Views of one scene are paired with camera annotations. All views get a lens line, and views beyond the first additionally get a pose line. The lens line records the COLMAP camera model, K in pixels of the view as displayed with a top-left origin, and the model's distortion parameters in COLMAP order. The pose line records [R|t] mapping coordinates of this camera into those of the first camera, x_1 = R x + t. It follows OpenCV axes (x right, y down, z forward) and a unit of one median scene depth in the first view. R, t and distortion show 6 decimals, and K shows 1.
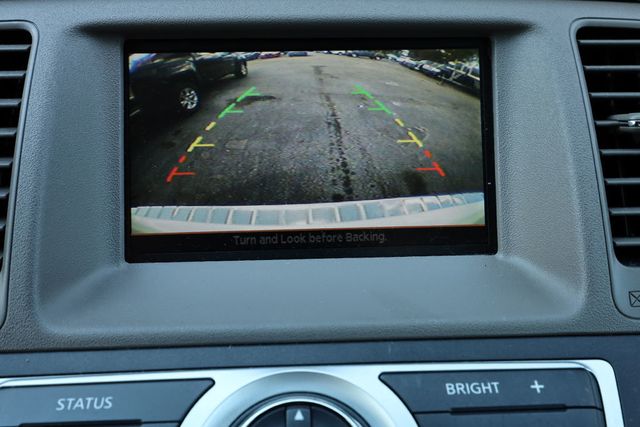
lens RADIAL K [[647.2, 0, 320.0], [0, 647.2, 213.5], [0, 0, 1]] dist [-0.004884, -0.000677]
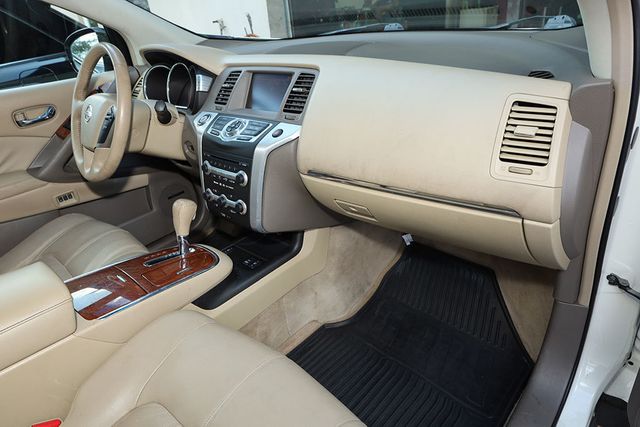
lens RADIAL K [[428.6, 0, 320.0], [0, 428.6, 213.5], [0, 0, 1]] dist [0.001192, 0.000189]
pose [[0.691151, 0.253649, -0.676736, 4.029760], [-0.213752, 0.966238, 0.143854, 0.382502], [0.690377, 0.045229, 0.722035, -1.824825]]
